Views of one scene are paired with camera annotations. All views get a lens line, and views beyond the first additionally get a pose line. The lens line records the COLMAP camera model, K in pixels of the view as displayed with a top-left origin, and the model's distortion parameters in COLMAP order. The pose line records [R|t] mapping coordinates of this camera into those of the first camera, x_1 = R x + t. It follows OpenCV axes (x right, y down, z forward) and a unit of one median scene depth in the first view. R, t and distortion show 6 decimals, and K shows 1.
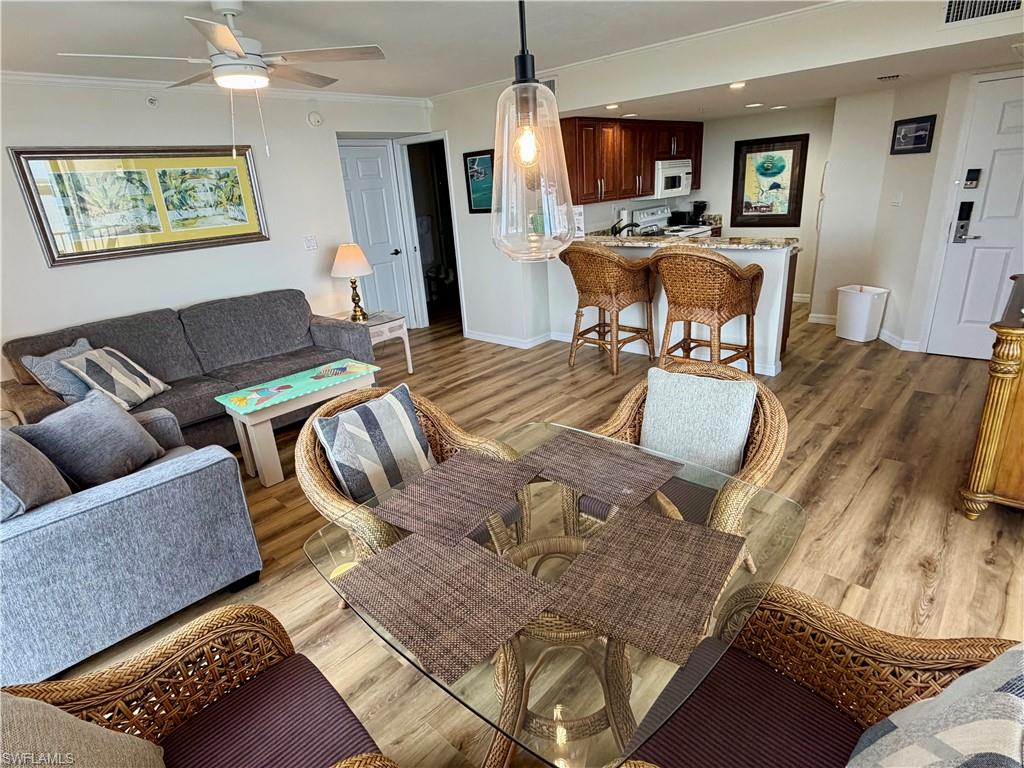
lens RADIAL K [[557.3, 0, 508.6], [0, 557.3, 386.2], [0, 0, 1]] dist [0.000006, 0.000674]
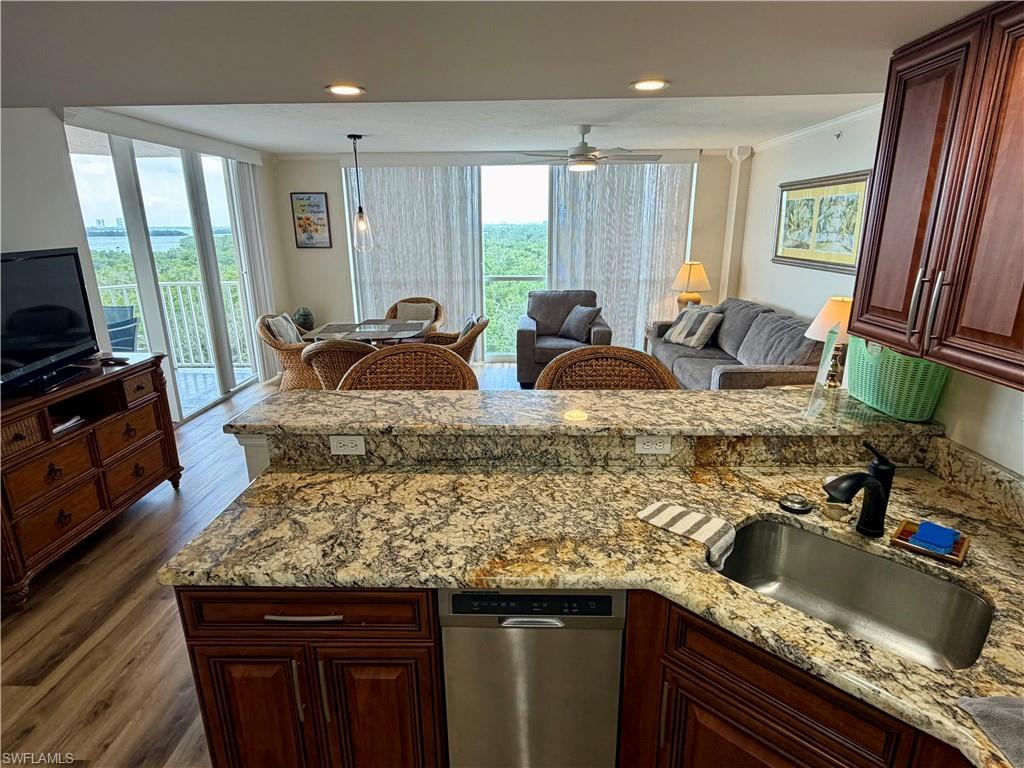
lens RADIAL K [[556.5, 0, 512.0], [0, 556.5, 384.0], [0, 0, 1]] dist [0.006697, 0.001436]
pose [[-0.753452, 0.254666, -0.606181, 0.589384], [-0.165873, 0.818502, 0.550037, -0.555549], [0.636236, 0.514975, -0.574460, 1.345482]]
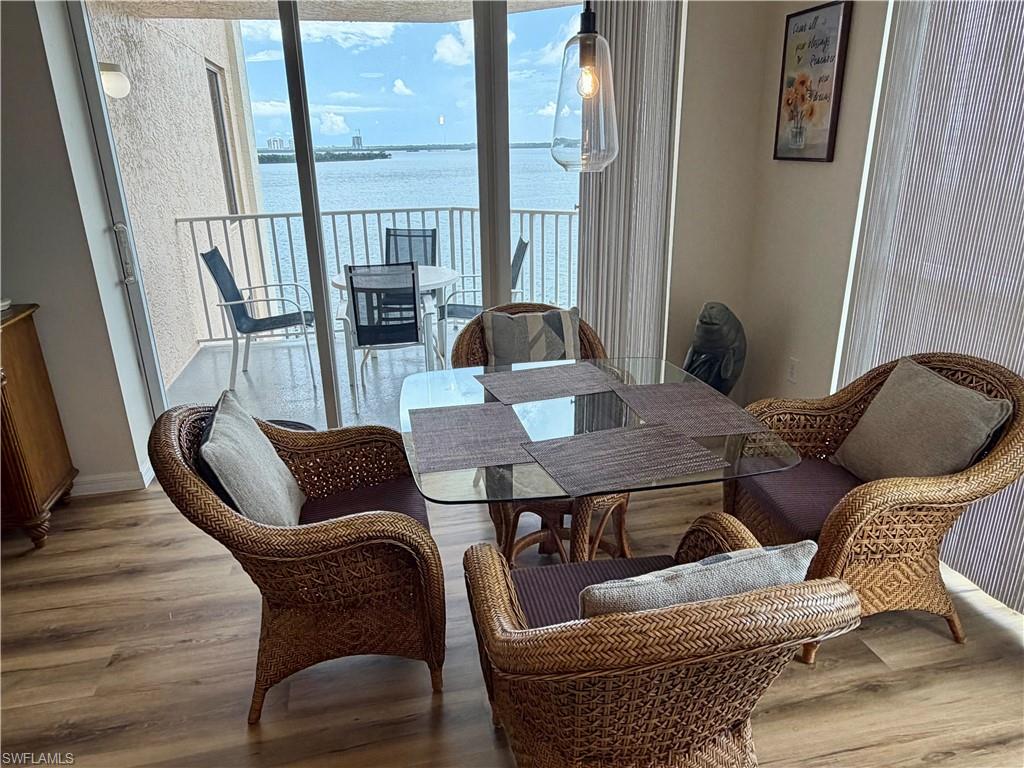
lens RADIAL K [[679.5, 0, 512.0], [0, 679.5, 384.0], [0, 0, 1]] dist [-0.008518, -0.002826]
pose [[-0.807122, -0.122155, 0.577610, -0.202768], [0.267779, 0.796192, 0.542561, -0.218823], [-0.526165, 0.592584, -0.609914, 0.680429]]
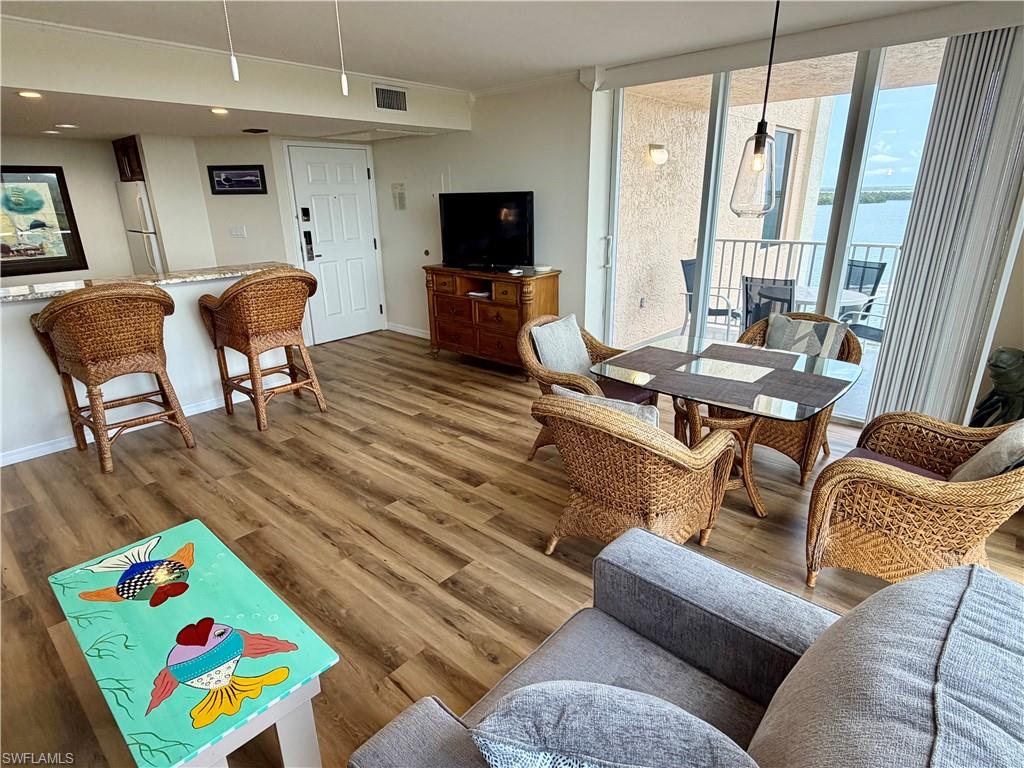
lens RADIAL K [[556.5, 0, 512.0], [0, 556.5, 384.0], [0, 0, 1]] dist [0.006697, 0.001436]
pose [[-0.003768, -0.263075, 0.964768, -0.608543], [0.359901, 0.899768, 0.246756, -0.148739], [-0.932983, 0.348151, 0.091291, 0.534885]]
